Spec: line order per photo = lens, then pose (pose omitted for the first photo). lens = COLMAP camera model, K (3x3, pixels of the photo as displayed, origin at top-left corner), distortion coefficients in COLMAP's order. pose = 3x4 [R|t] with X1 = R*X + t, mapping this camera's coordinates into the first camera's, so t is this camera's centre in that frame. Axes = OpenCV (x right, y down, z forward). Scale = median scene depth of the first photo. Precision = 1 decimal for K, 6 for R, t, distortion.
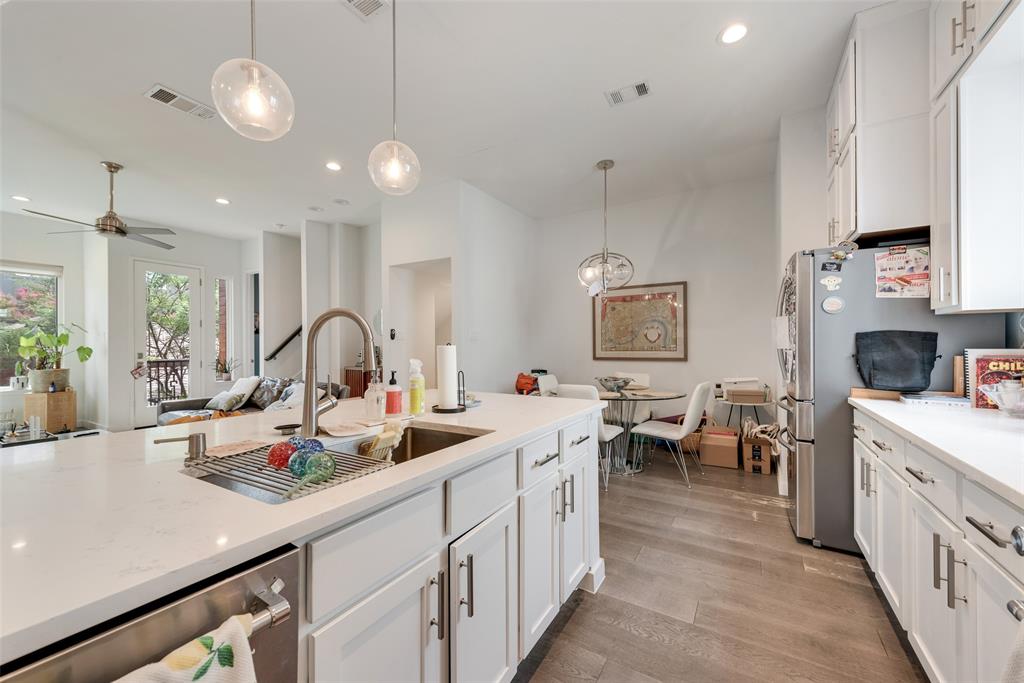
lens RADIAL K [[407.4, 0, 515.1], [0, 407.4, 342.5], [0, 0, 1]] dist [0.003540, 0.000001]
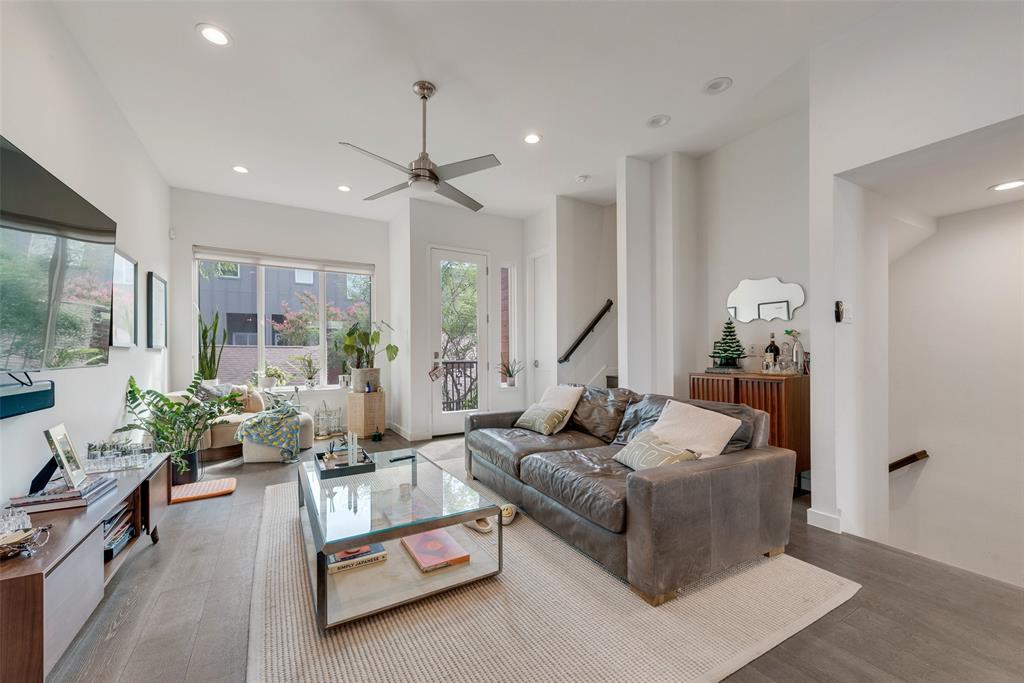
lens RADIAL K [[404.6, 0, 505.7], [0, 404.6, 350.5], [0, 0, 1]] dist [0.011088, -0.002249]
pose [[0.869855, -0.003146, -0.493298, -0.373914], [0.003030, 0.999995, -0.001035, 0.024634], [0.493298, -0.000595, 0.869860, 0.327474]]
